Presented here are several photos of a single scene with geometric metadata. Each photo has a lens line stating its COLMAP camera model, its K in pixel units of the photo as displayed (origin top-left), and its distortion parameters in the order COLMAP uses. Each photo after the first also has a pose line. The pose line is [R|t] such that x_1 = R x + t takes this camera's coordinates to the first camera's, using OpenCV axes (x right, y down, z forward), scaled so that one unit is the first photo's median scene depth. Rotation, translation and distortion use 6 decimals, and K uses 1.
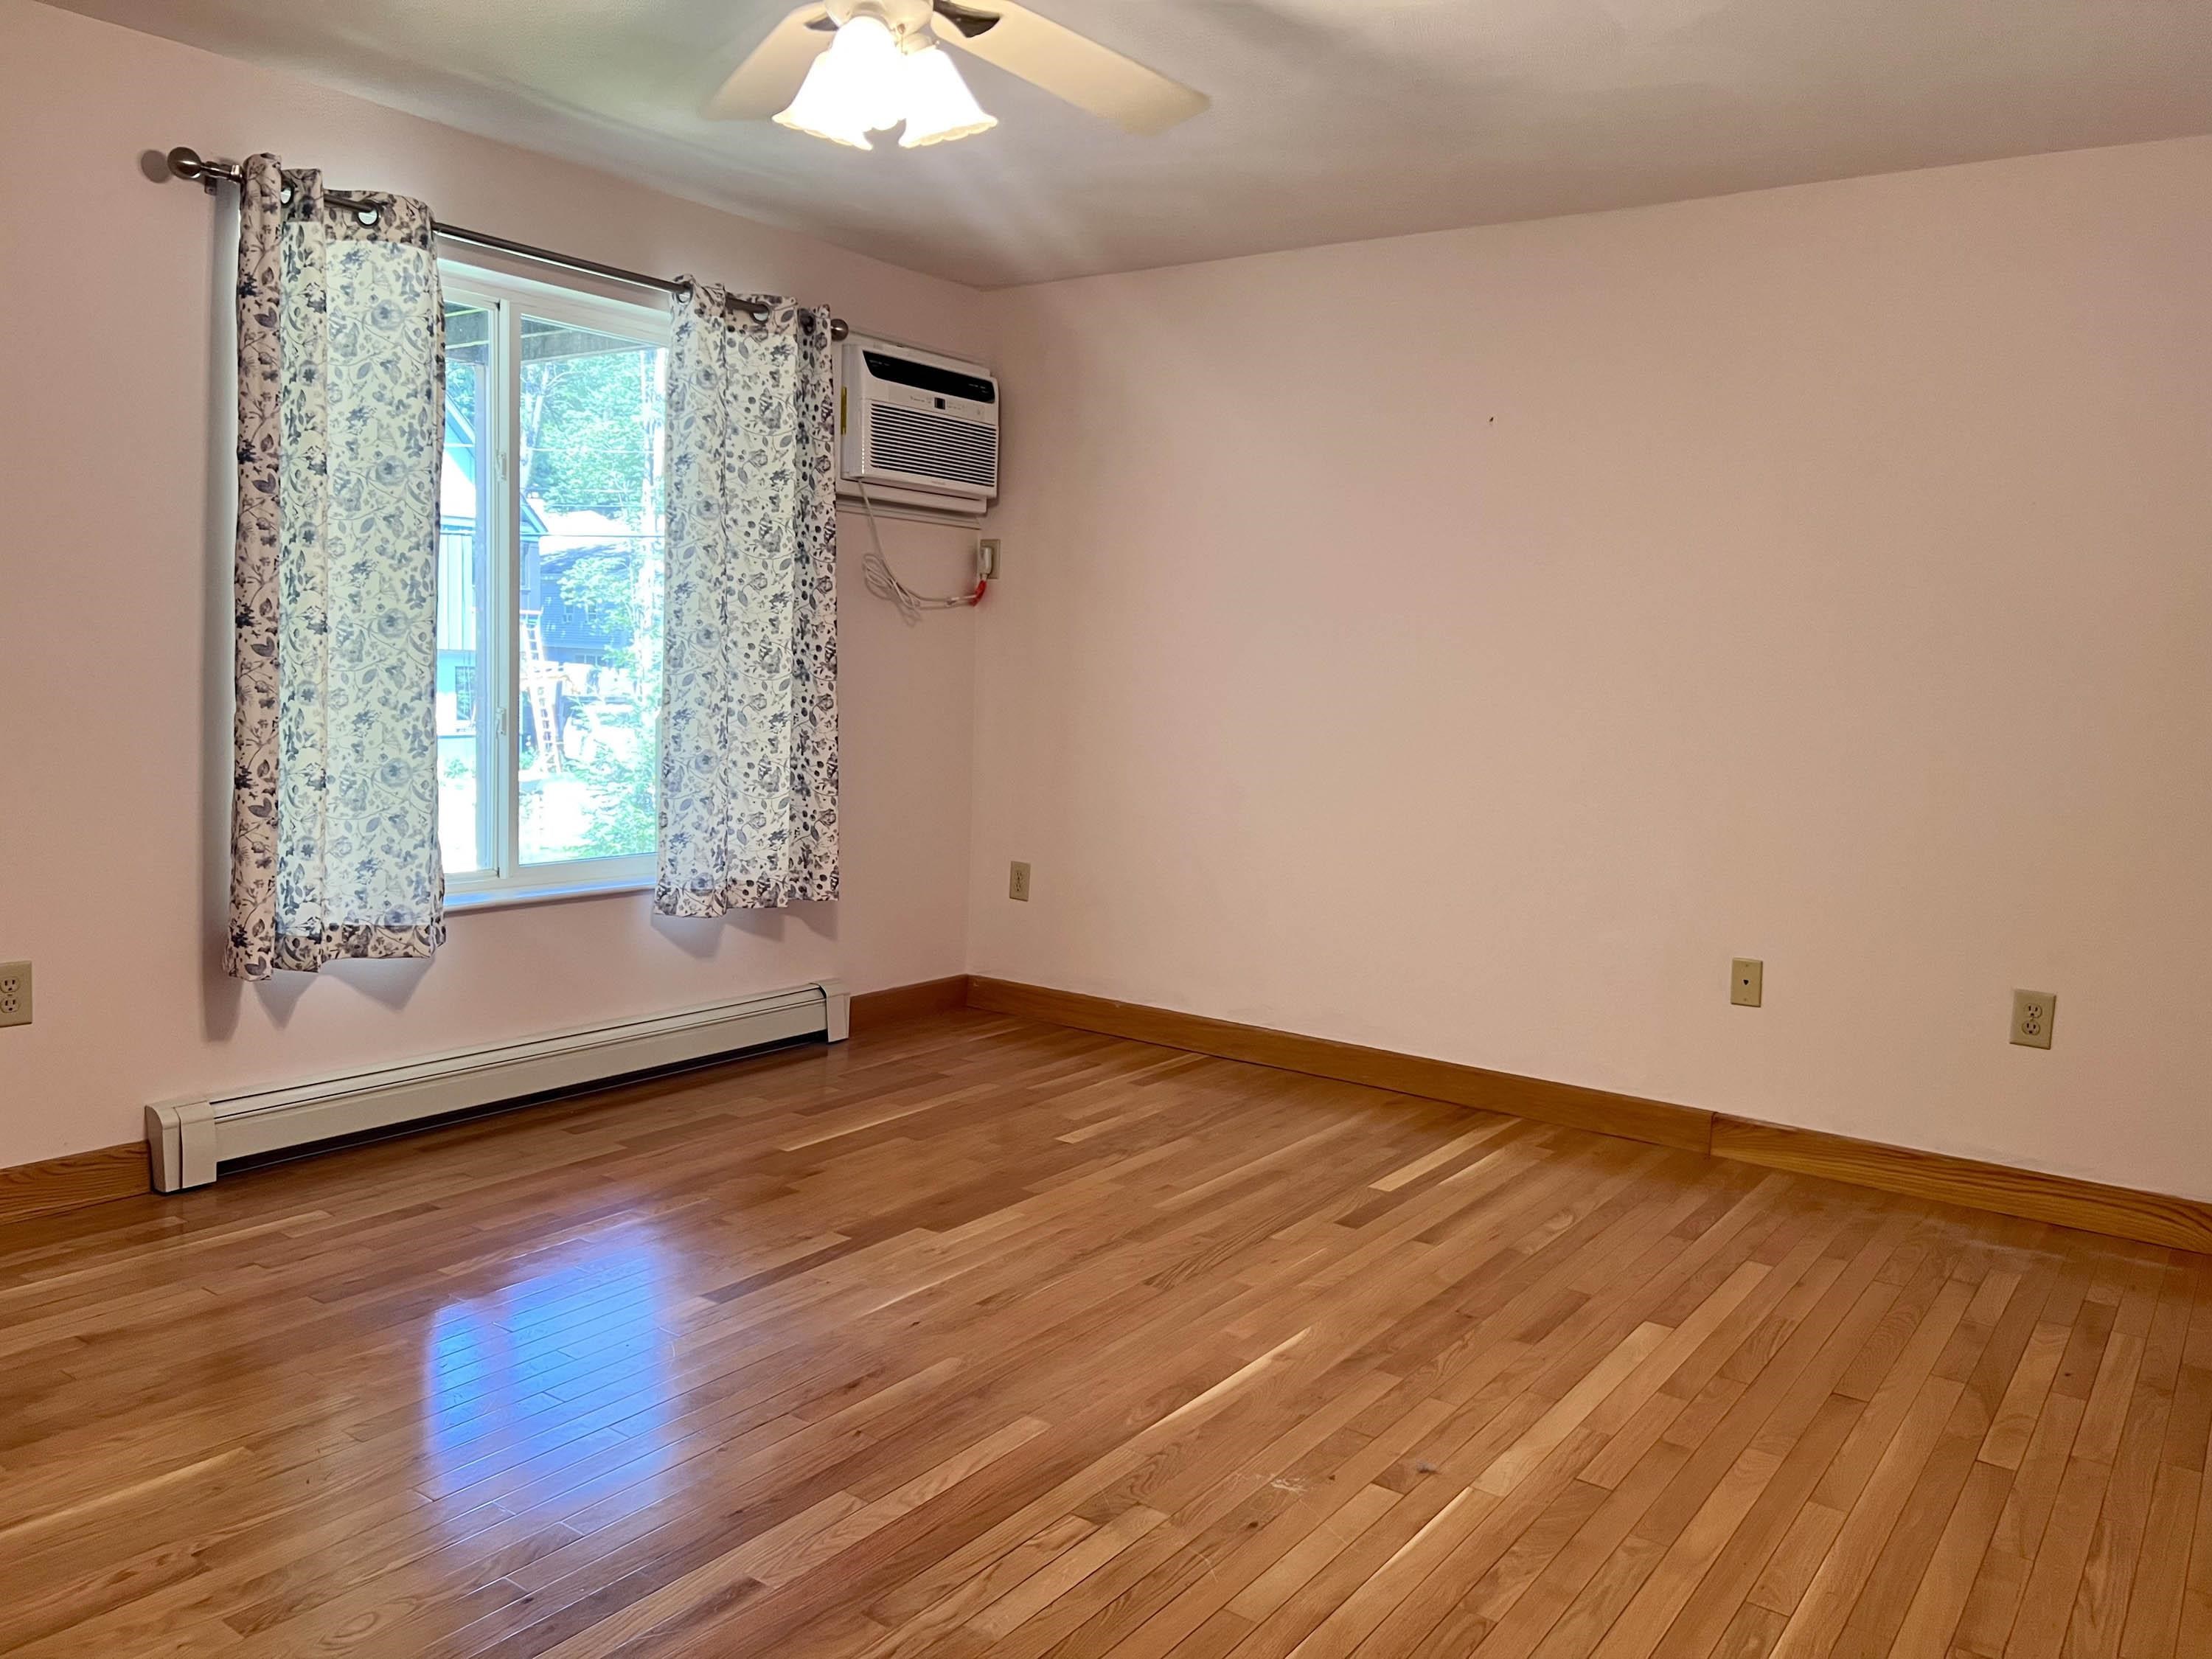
lens RADIAL K [[1672.5, 0, 1127.8], [0, 1672.5, 841.3], [0, 0, 1]] dist [0.048205, -0.083036]
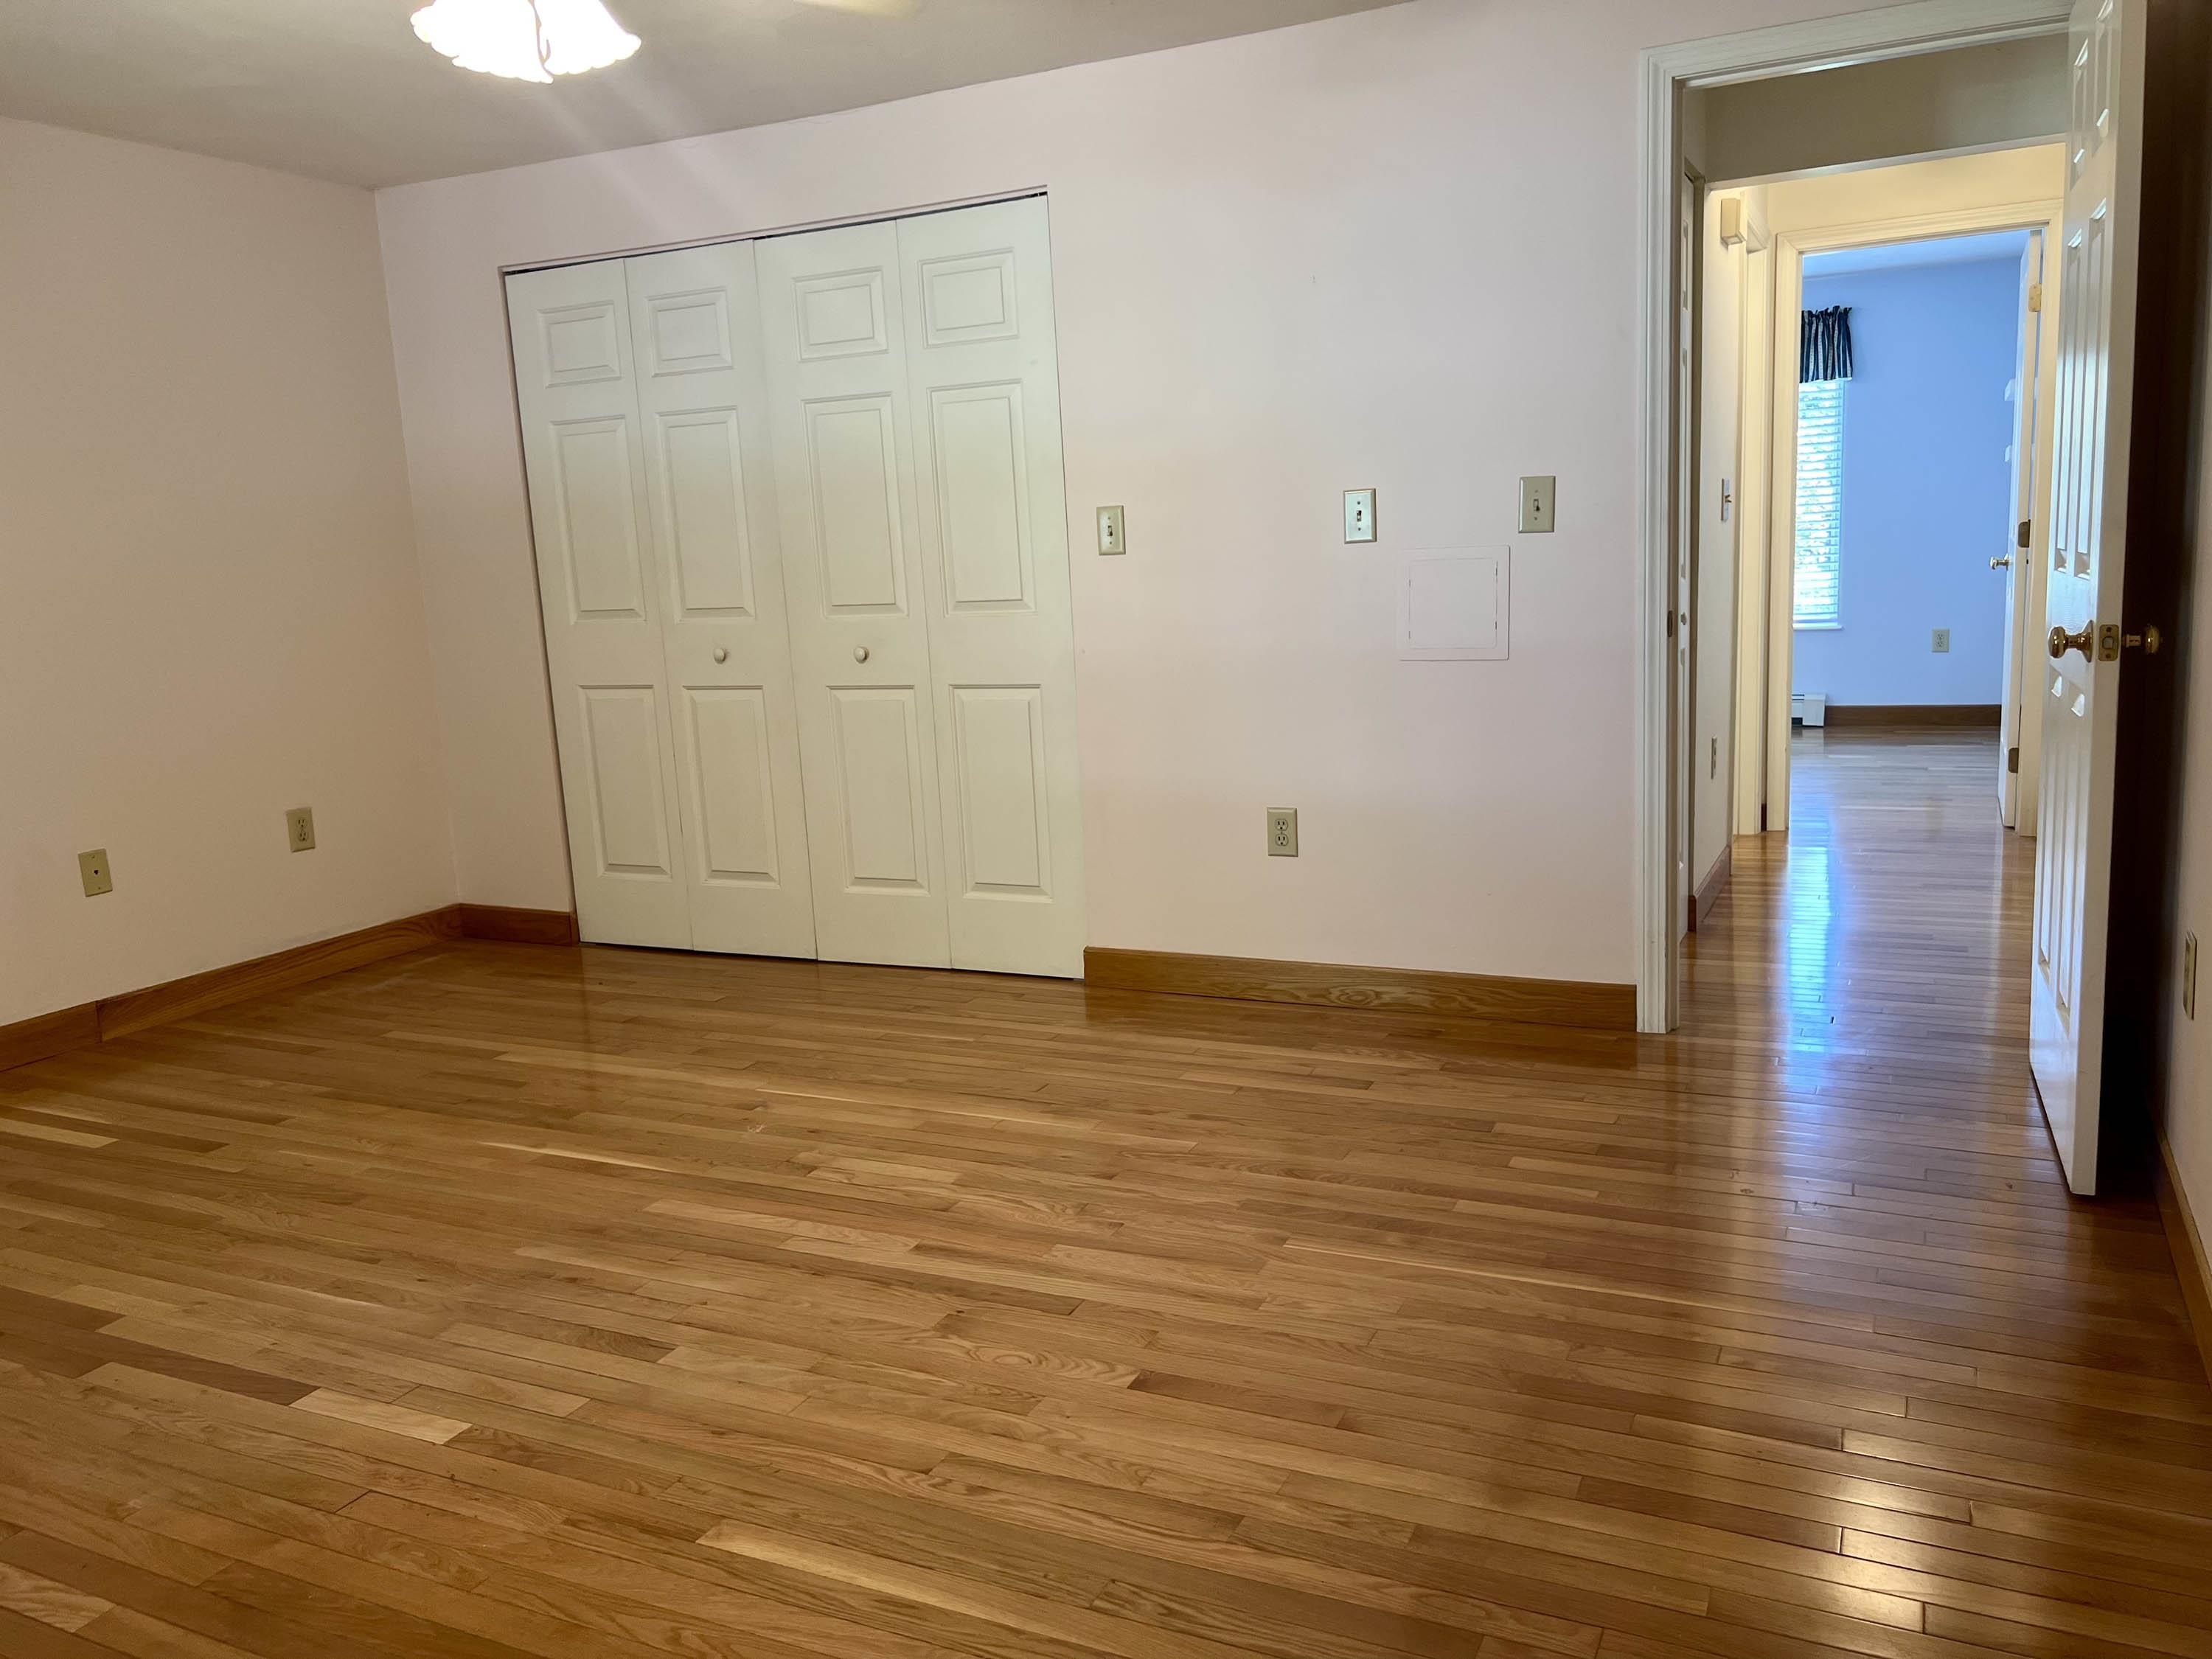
lens RADIAL K [[1672.5, 0, 1127.8], [0, 1672.5, 841.3], [0, 0, 1]] dist [0.048205, -0.083036]
pose [[-0.151016, -0.220066, 0.963725, -1.312266], [0.160348, 0.956541, 0.243552, -0.156818], [-0.975440, 0.191312, -0.109165, 0.810685]]
